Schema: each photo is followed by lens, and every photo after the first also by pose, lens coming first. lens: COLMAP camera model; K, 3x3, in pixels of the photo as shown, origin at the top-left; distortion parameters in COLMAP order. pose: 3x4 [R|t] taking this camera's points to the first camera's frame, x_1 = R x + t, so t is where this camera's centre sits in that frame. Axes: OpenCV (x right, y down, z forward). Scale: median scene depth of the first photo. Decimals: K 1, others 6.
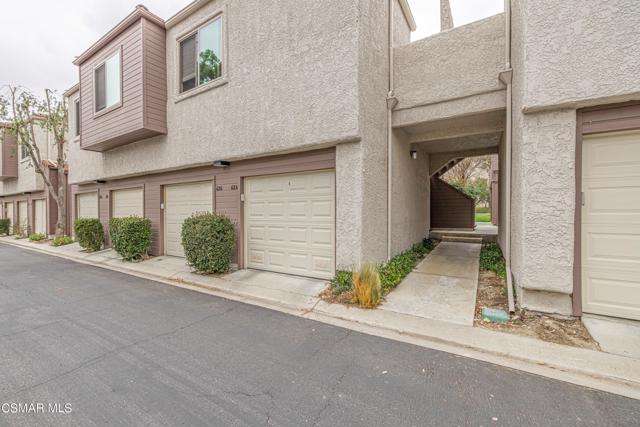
lens RADIAL K [[267.1, 0, 320.0], [0, 267.1, 214.0], [0, 0, 1]] dist [-0.009691, -0.000090]
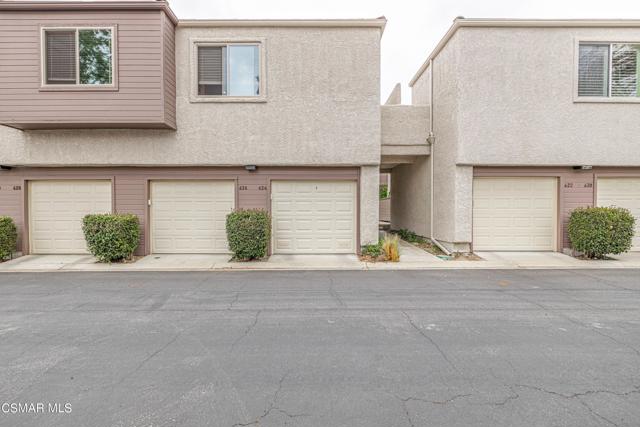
lens RADIAL K [[267.1, 0, 318.4], [0, 267.1, 214.1], [0, 0, 1]] dist [-0.009691, -0.000090]
pose [[0.844731, -0.002632, 0.535184, -0.839820], [0.004425, 0.999988, -0.002067, 0.023884], [-0.535172, 0.004115, 0.844733, -0.166314]]
